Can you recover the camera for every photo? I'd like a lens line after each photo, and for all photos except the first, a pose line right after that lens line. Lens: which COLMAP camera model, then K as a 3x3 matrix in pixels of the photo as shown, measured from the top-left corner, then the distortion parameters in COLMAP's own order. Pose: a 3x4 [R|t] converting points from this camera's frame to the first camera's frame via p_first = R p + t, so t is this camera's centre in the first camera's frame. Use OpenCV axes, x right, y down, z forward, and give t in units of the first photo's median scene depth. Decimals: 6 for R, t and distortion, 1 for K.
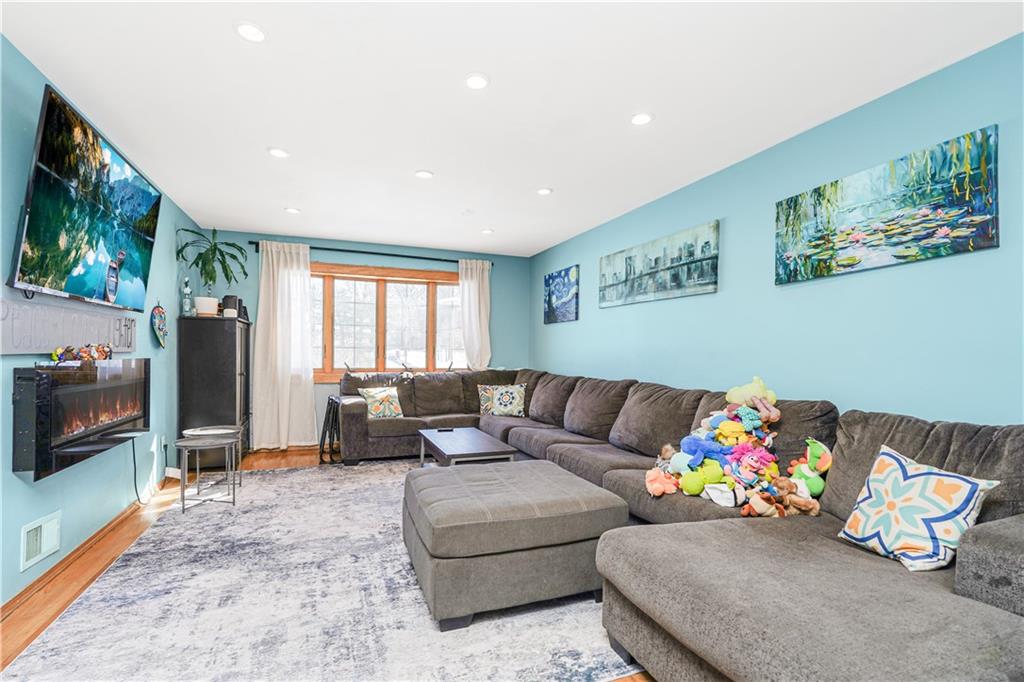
lens RADIAL K [[479.2, 0, 516.4], [0, 479.2, 355.1], [0, 0, 1]] dist [-0.002887, 0.010368]
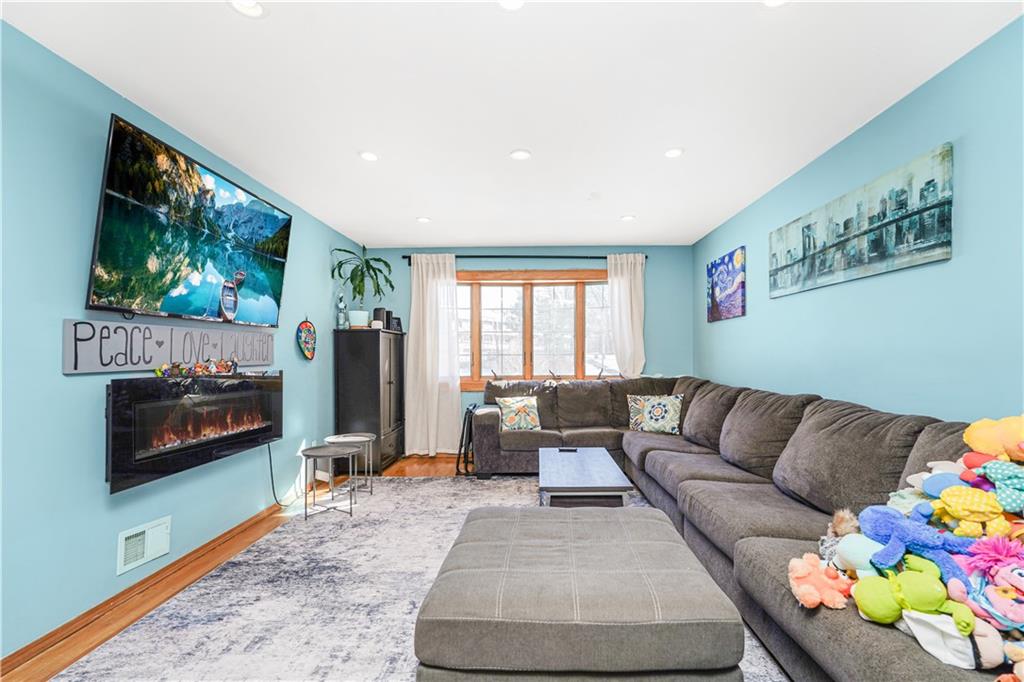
lens RADIAL K [[466.6, 0, 535.1], [0, 466.6, 351.7], [0, 0, 1]] dist [-0.011339, 0.010351]
pose [[0.927662, -0.020308, -0.372869, 0.128481], [0.015433, 0.999752, -0.016055, -0.008979], [0.373102, 0.009139, 0.927745, 0.219811]]
